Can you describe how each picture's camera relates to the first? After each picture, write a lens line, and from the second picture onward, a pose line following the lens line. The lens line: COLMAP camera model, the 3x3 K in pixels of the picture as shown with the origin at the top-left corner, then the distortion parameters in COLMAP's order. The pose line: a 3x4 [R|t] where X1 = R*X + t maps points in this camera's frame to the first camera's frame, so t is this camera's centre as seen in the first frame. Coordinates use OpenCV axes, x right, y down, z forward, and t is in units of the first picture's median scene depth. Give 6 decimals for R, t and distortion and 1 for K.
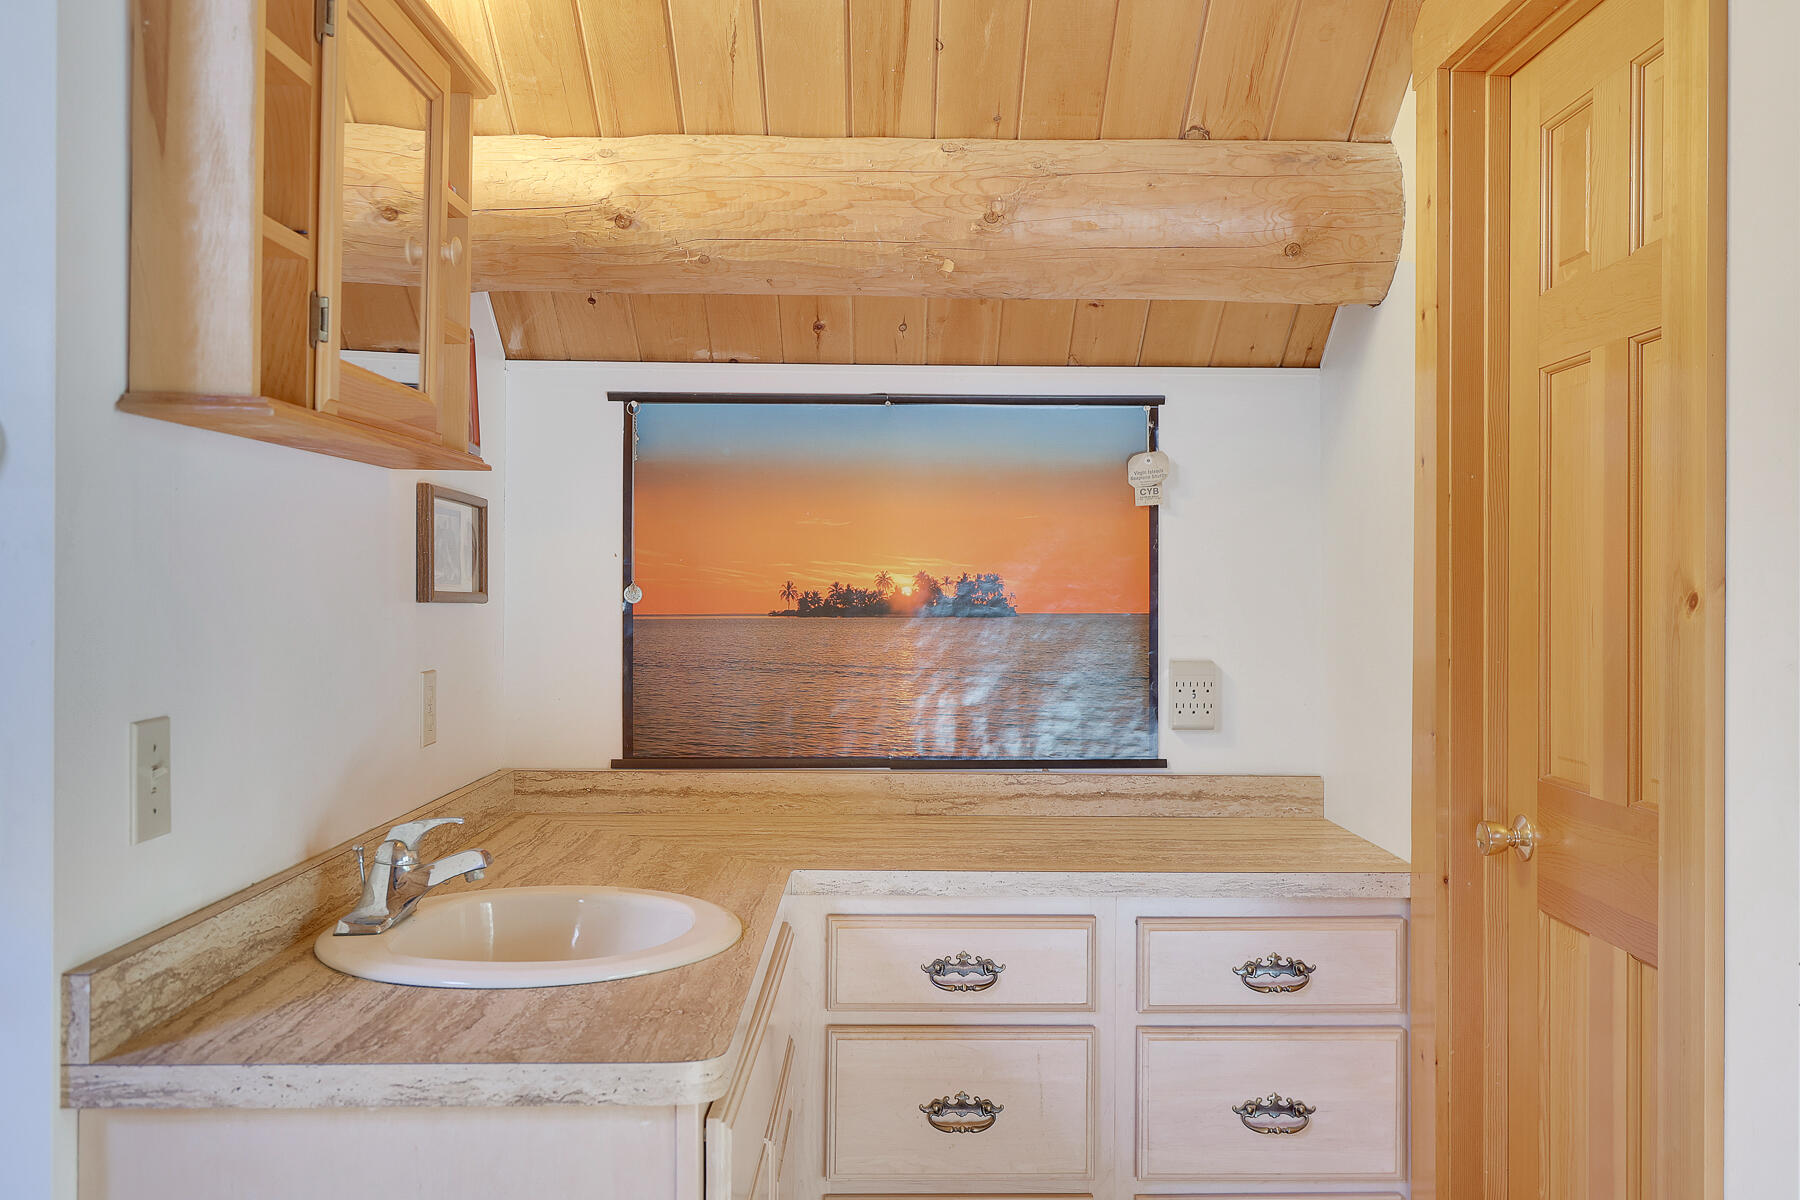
lens RADIAL K [[1537.5, 0, 891.6], [0, 1537.5, 588.9], [0, 0, 1]] dist [0.007737, 0.003793]
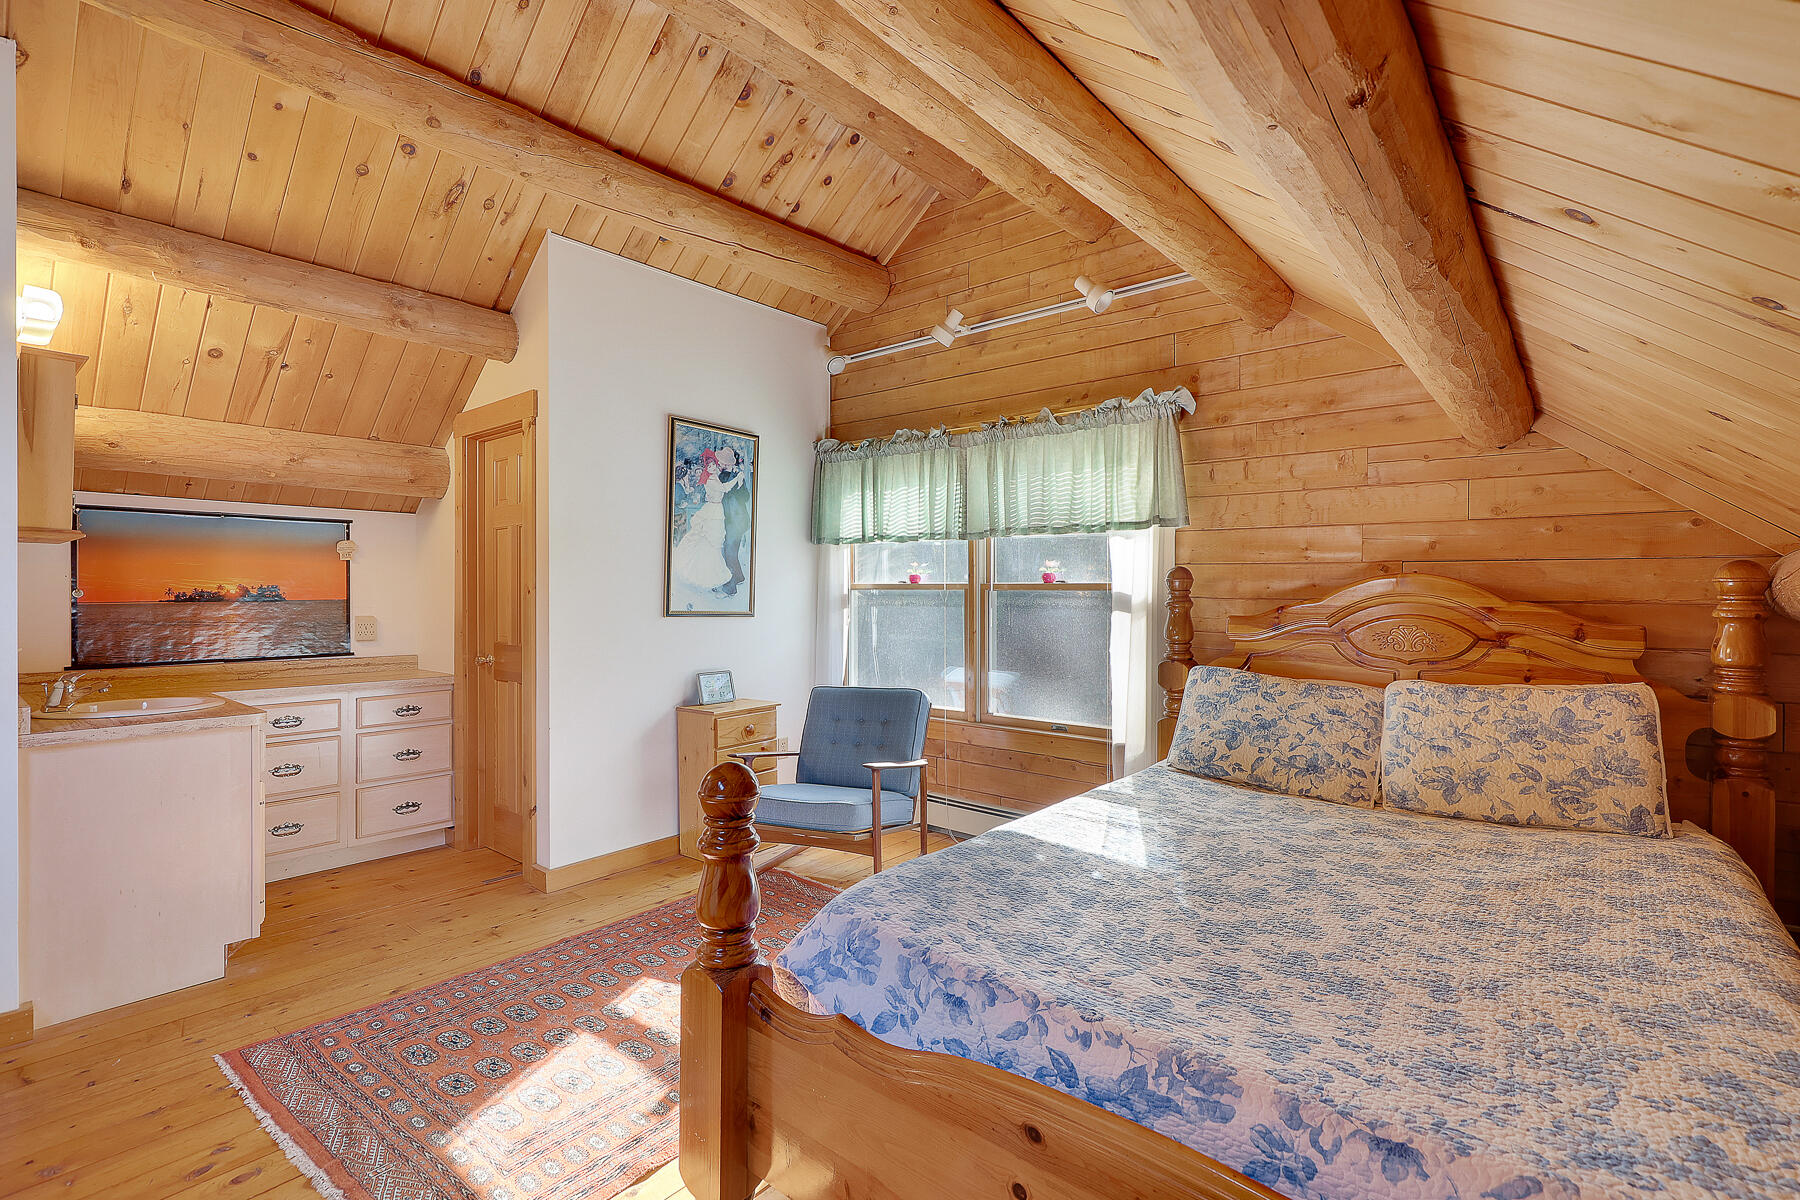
lens RADIAL K [[817.4, 0, 940.0], [0, 817.4, 586.0], [0, 0, 1]] dist [-0.002567, 0.000484]
pose [[0.623985, -0.000502, 0.781436, -0.316651], [0.007764, 0.999954, -0.005557, 0.008632], [-0.781397, 0.009535, 0.623961, -0.754577]]
